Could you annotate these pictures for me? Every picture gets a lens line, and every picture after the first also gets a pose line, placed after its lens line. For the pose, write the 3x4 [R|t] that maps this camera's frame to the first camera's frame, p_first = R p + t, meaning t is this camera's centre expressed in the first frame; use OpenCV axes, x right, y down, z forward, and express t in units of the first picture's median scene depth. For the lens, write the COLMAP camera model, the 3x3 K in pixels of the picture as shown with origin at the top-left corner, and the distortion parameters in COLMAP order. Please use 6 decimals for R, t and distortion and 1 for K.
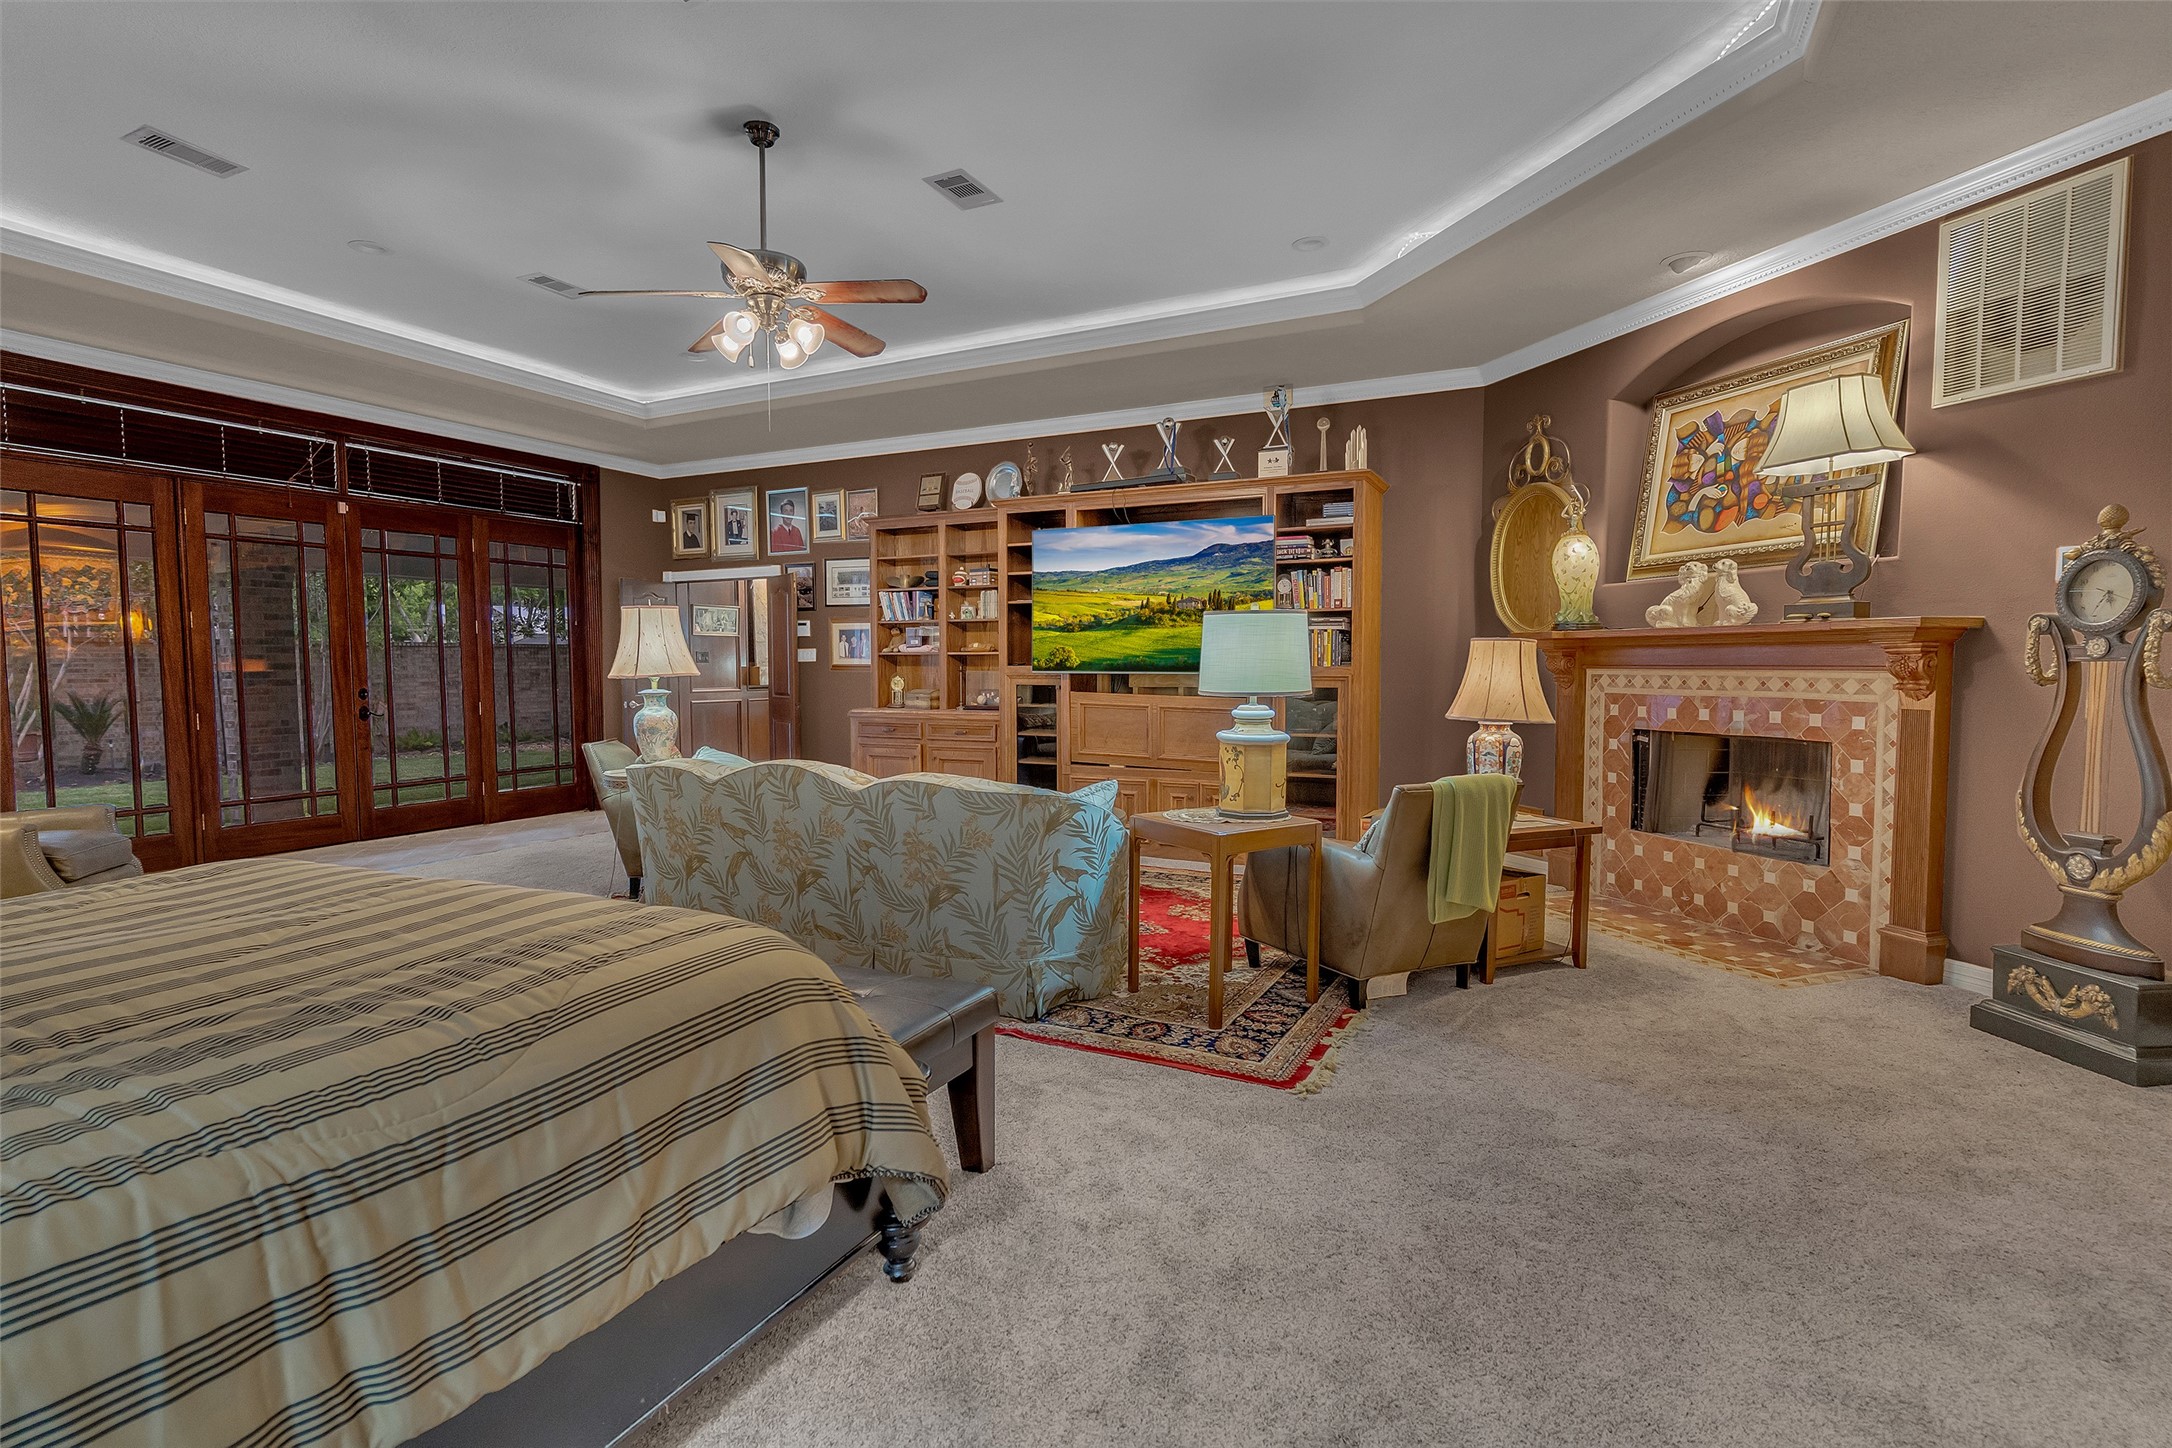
lens RADIAL K [[1034.2, 0, 1087.5], [0, 1034.2, 735.2], [0, 0, 1]] dist [0.003790, -0.001337]
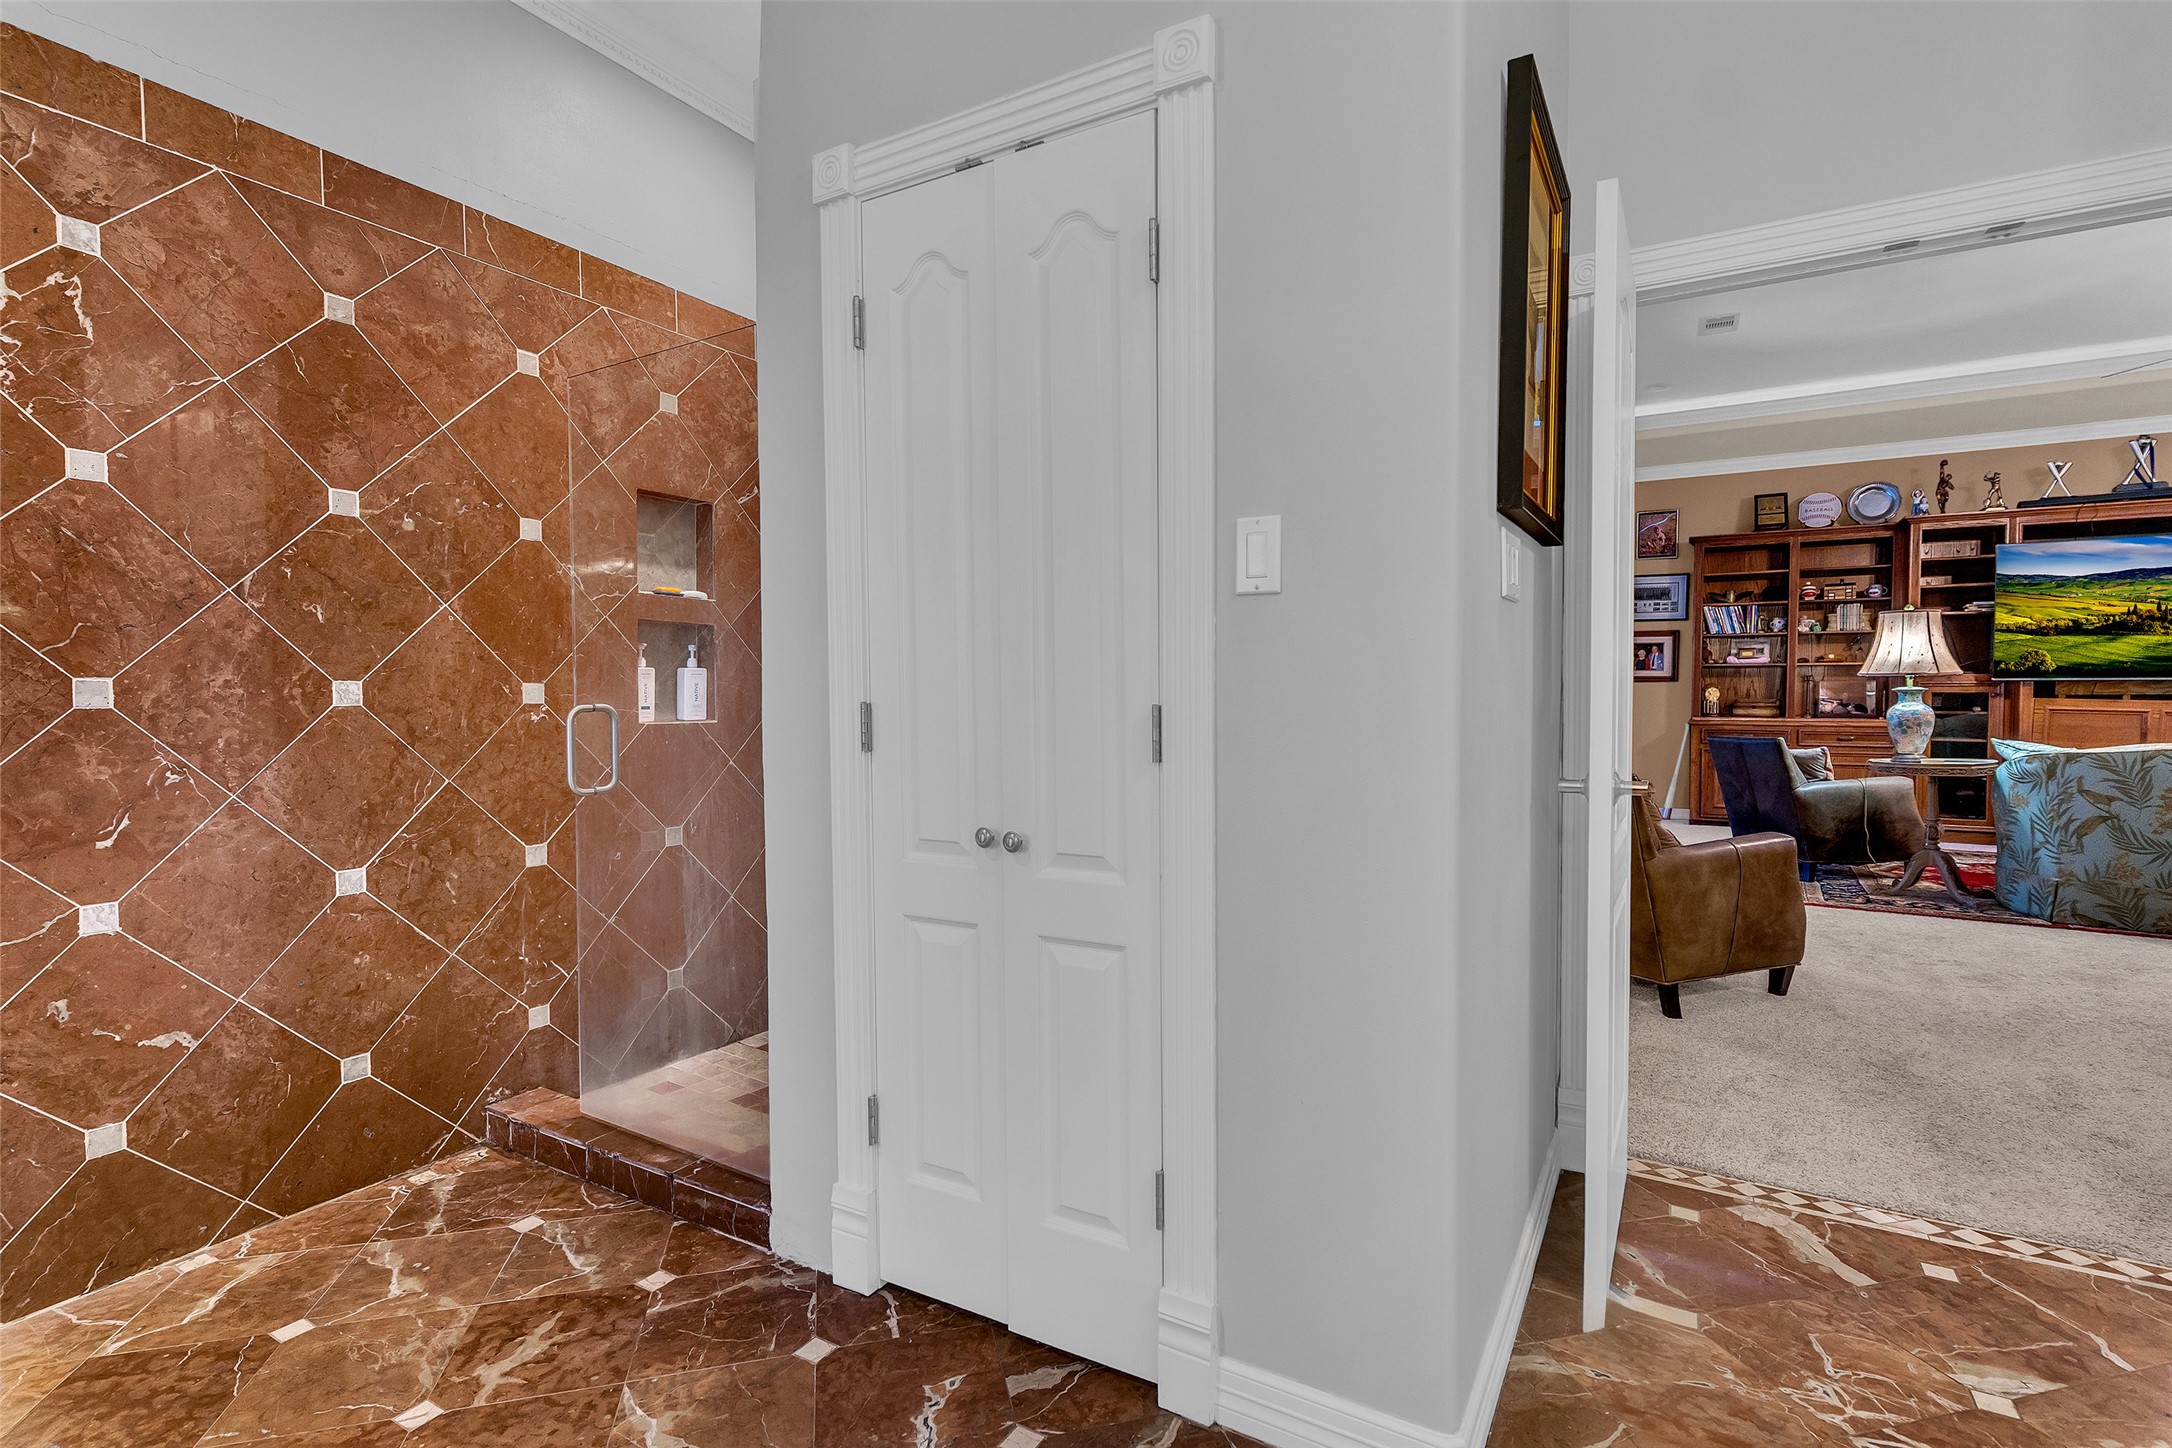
lens RADIAL K [[1034.2, 0, 1088.3], [0, 1034.2, 724.9], [0, 0, 1]] dist [0.003790, -0.001337]
pose [[0.996961, 0.002165, -0.077878, -1.118835], [-0.005313, 0.999176, -0.040245, 0.042338], [0.077726, 0.040536, 0.996150, -0.144112]]
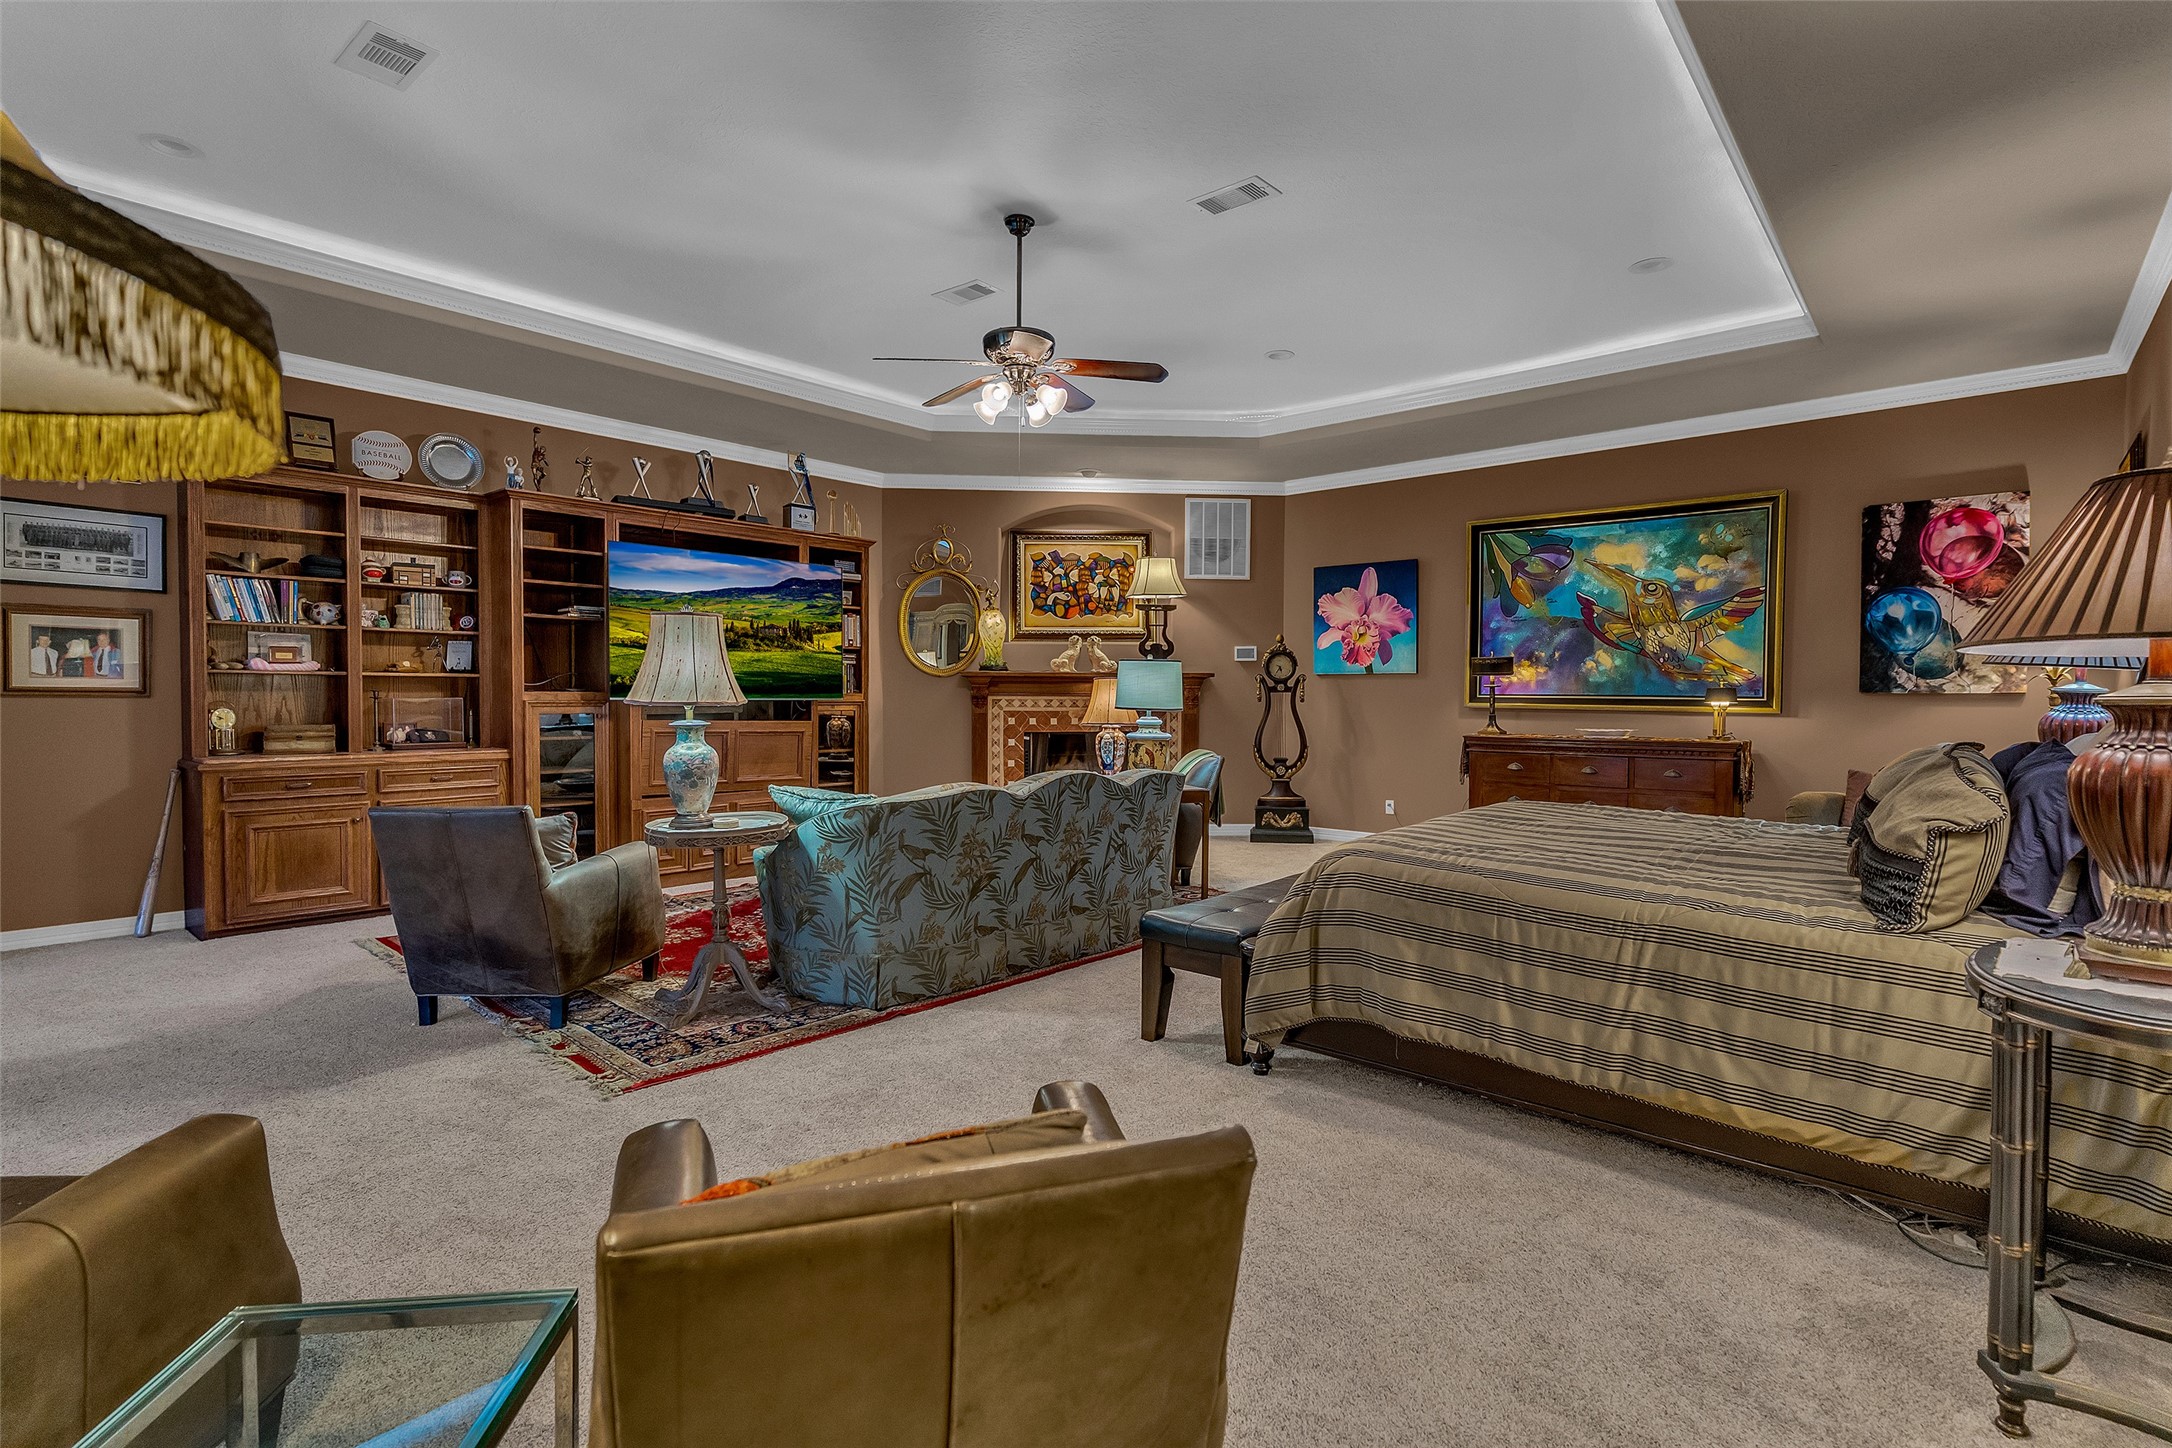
lens RADIAL K [[1034.2, 0, 1083.2], [0, 1034.2, 728.2], [0, 0, 1]] dist [0.003790, -0.001337]
pose [[0.257767, -0.028751, 0.965779, -1.021927], [0.062420, 0.997965, 0.013049, -0.027313], [-0.964189, 0.056920, 0.259037, 0.480443]]
